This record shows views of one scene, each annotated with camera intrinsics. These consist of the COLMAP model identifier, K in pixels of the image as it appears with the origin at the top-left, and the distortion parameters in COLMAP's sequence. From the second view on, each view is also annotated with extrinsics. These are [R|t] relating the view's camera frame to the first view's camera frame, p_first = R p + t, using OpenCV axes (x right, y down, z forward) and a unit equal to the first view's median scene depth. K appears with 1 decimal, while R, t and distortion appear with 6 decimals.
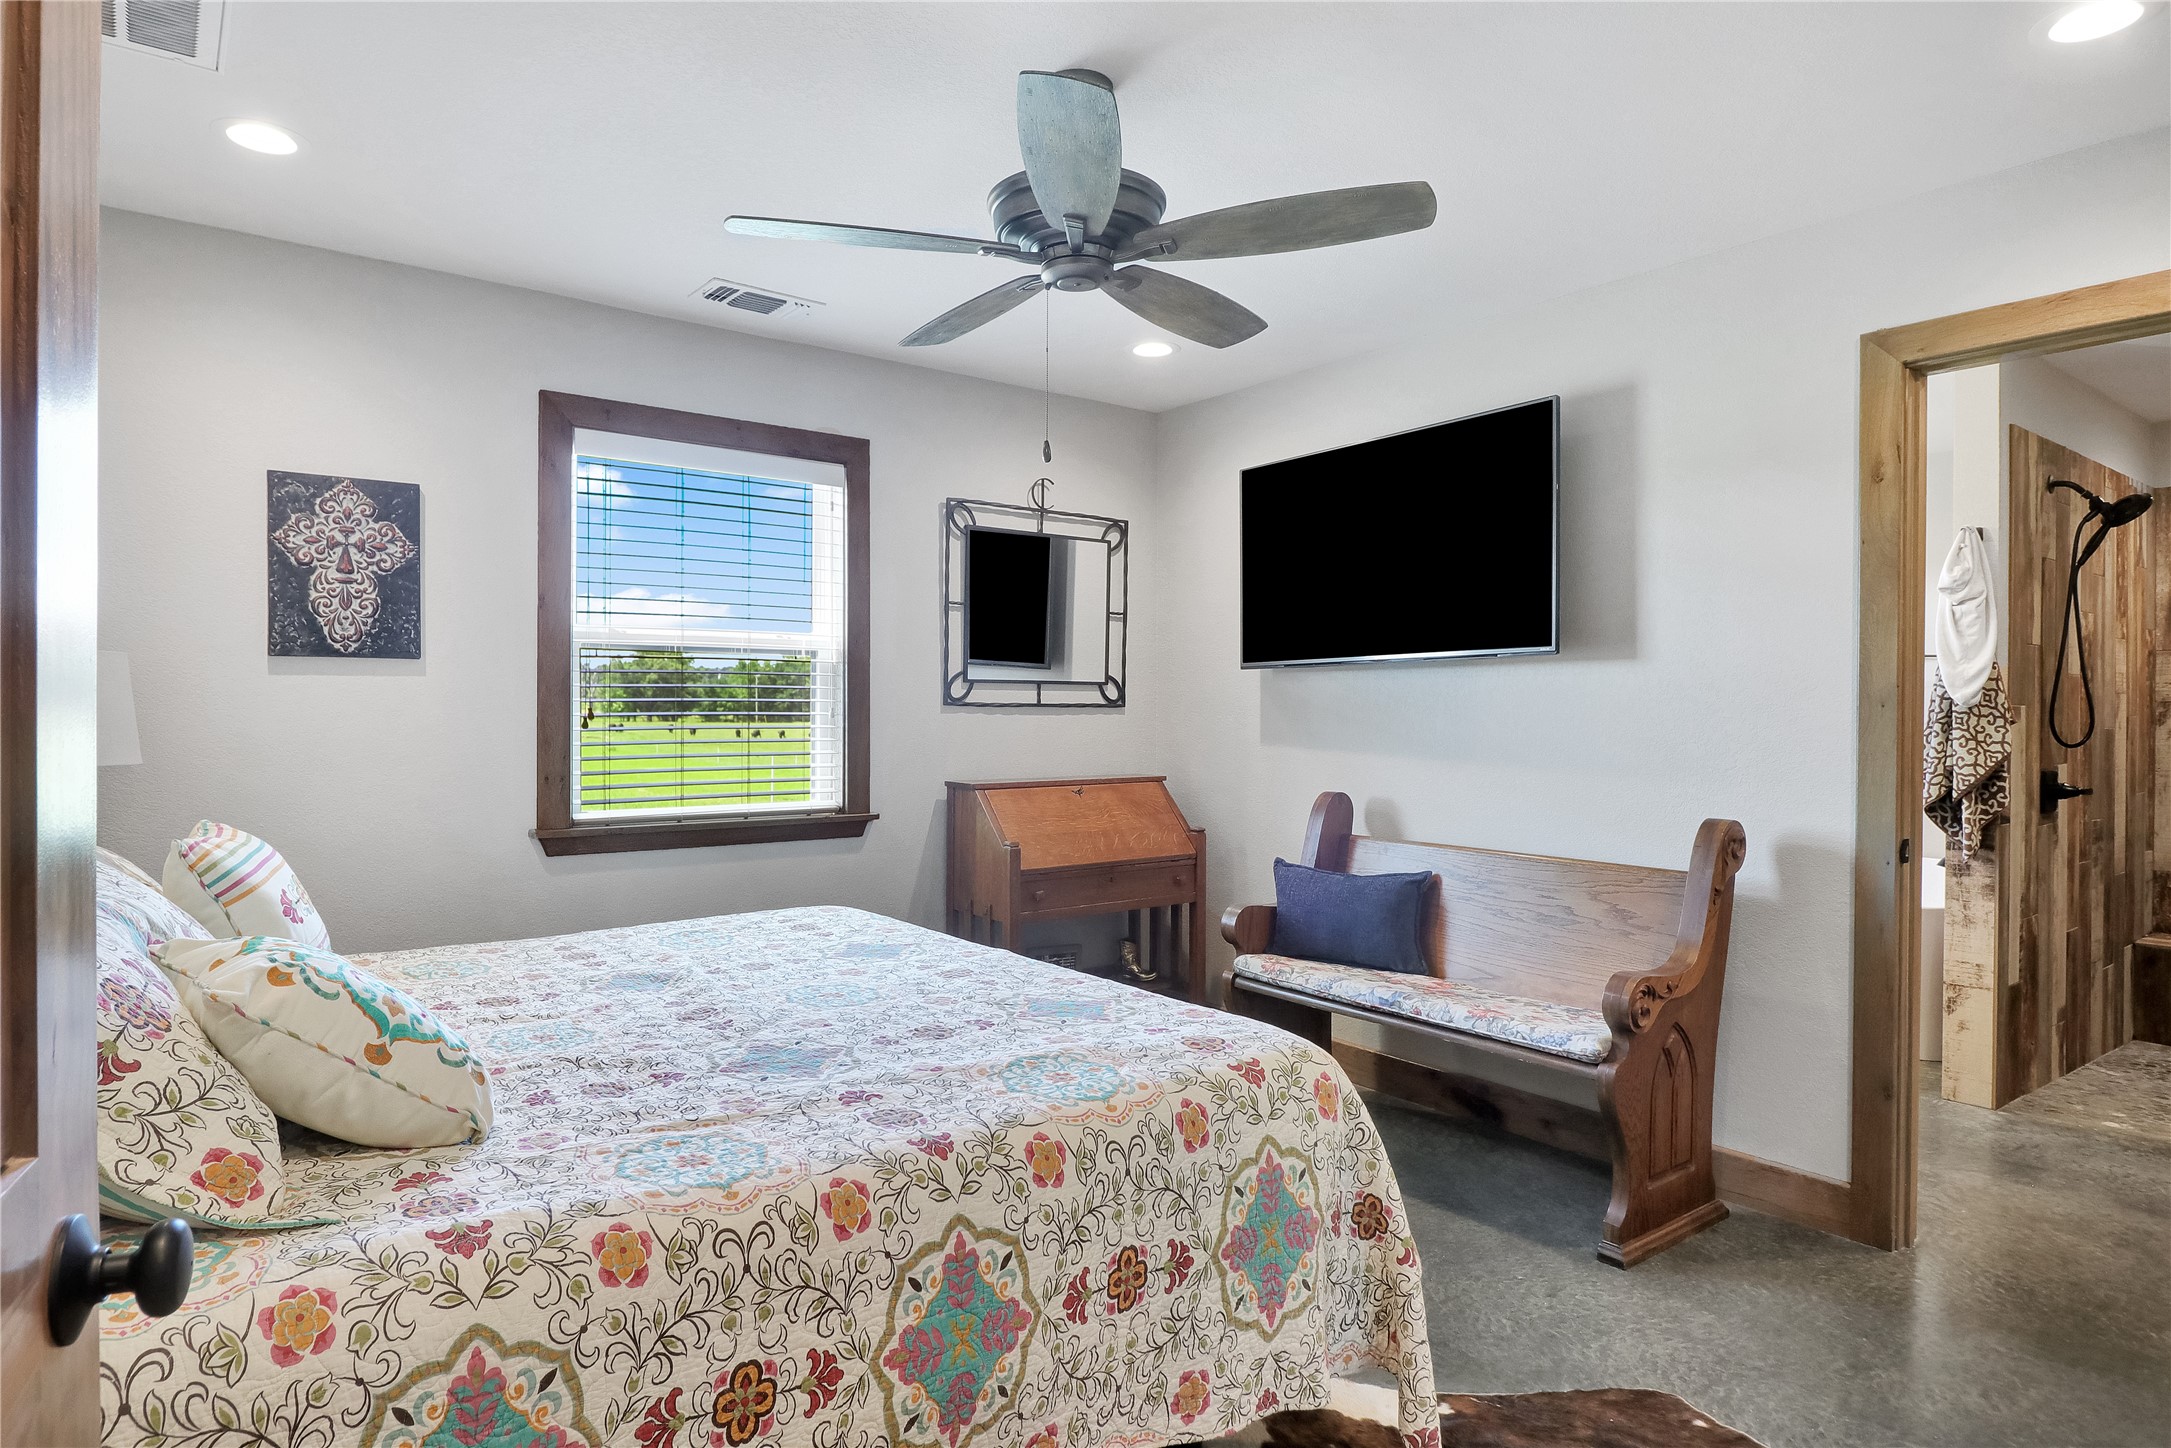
lens RADIAL K [[1191.7, 0, 1085.1], [0, 1191.7, 705.6], [0, 0, 1]] dist [-0.005536, -0.003716]
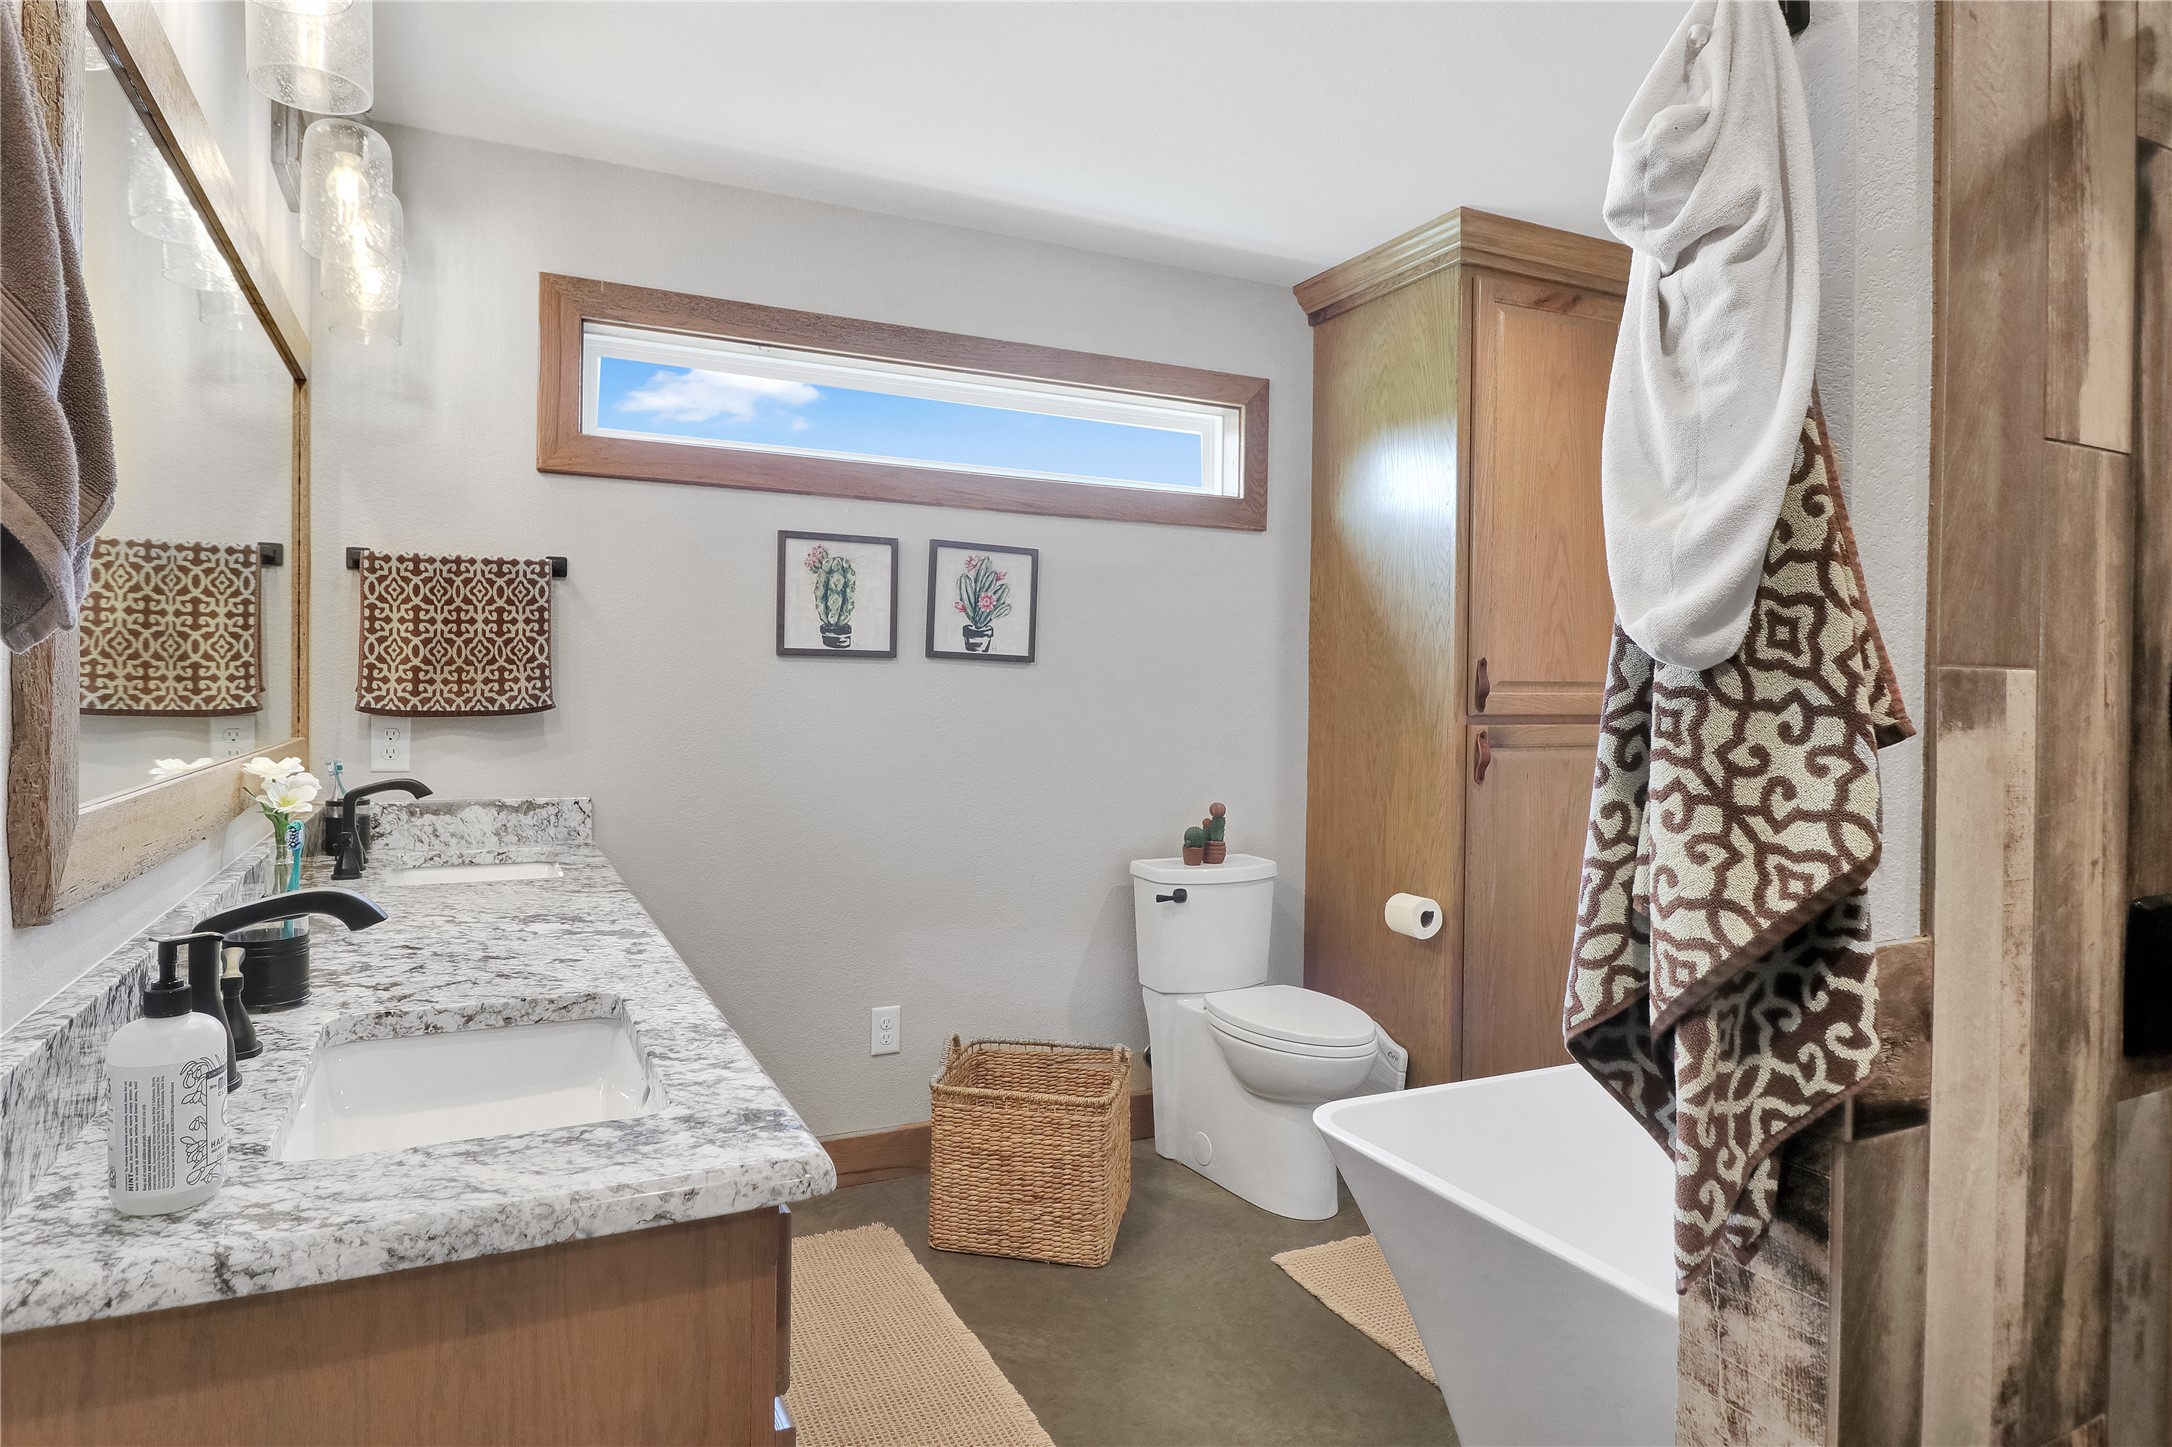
lens RADIAL K [[1192.3, 0, 1086.7], [0, 1192.3, 708.6], [0, 0, 1]] dist [-0.005536, -0.003716]
pose [[0.979706, 0.006647, -0.200329, 0.665530], [-0.005561, 0.999967, 0.005983, 0.008669], [0.200363, -0.004748, 0.979710, 0.726103]]
